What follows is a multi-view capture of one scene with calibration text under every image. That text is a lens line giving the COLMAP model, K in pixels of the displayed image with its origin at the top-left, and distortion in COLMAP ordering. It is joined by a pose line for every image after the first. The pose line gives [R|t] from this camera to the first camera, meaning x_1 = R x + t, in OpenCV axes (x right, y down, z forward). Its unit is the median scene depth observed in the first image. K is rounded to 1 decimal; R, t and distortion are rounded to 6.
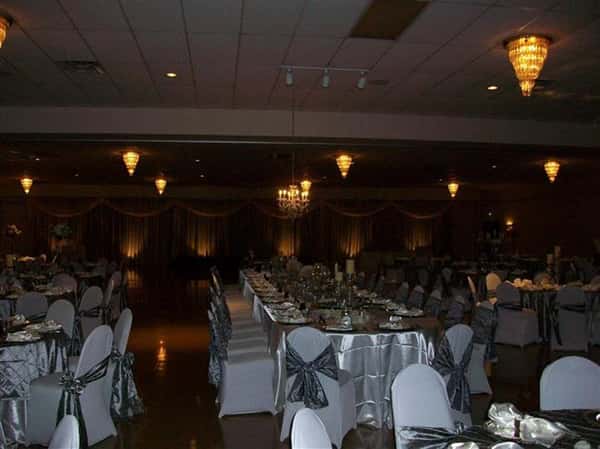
lens RADIAL K [[586.9, 0, 300.0], [0, 586.9, 224.5], [0, 0, 1]] dist [-0.165502, 0.130646]
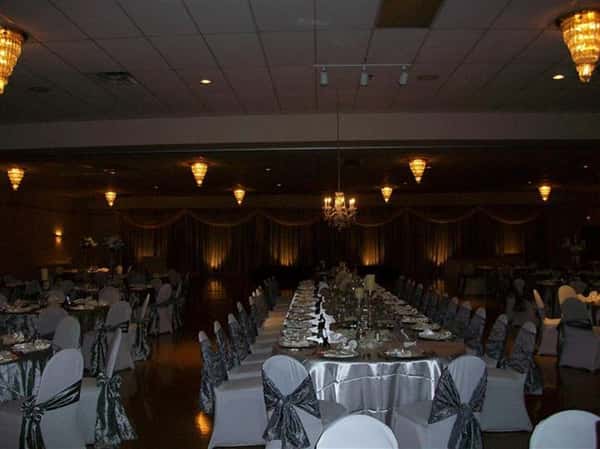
lens RADIAL K [[586.9, 0, 300.0], [0, 586.9, 224.5], [0, 0, 1]] dist [-0.165502, 0.130646]
pose [[0.985163, -0.017010, -0.170773, 0.098024], [0.014732, 0.999785, -0.014599, -0.003183], [0.170985, 0.011867, 0.985202, 0.076495]]
